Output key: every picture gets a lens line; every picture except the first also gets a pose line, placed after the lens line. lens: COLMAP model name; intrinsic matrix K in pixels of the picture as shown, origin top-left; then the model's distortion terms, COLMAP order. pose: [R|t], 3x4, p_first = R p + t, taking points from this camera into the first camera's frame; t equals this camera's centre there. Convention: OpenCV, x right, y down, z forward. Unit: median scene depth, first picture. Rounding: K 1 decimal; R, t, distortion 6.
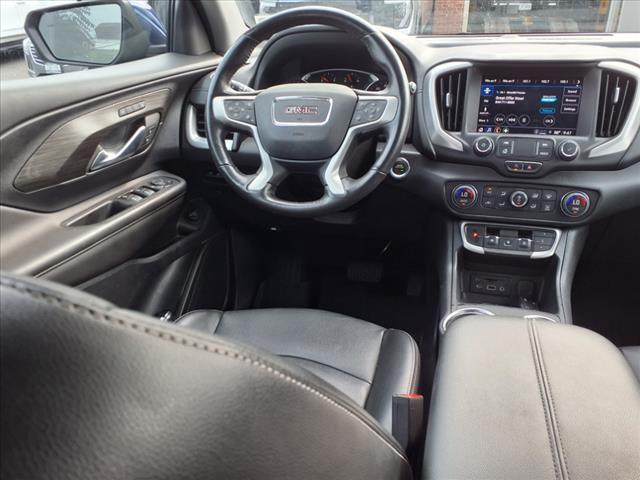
lens RADIAL K [[500.2, 0, 320.0], [0, 500.2, 240.0], [0, 0, 1]] dist [0.004618, -0.007703]
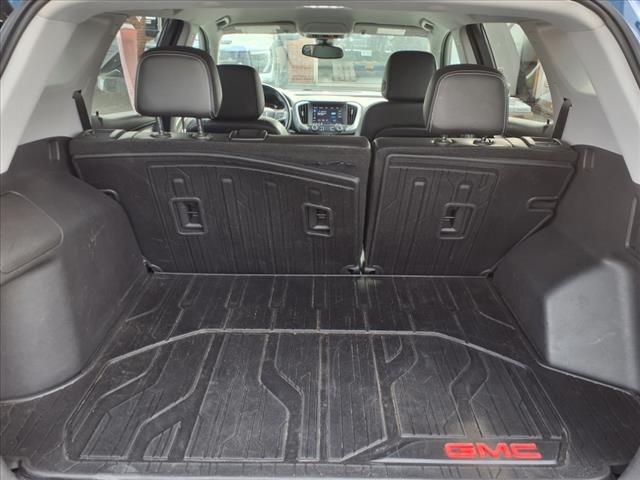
lens RADIAL K [[500.2, 0, 320.0], [0, 500.2, 240.0], [0, 0, 1]] dist [0.004618, -0.007703]
pose [[0.964214, -0.053420, 0.259686, -0.484459], [0.070508, 0.995885, -0.056932, 0.681195], [-0.255576, 0.073205, 0.964013, -1.947937]]
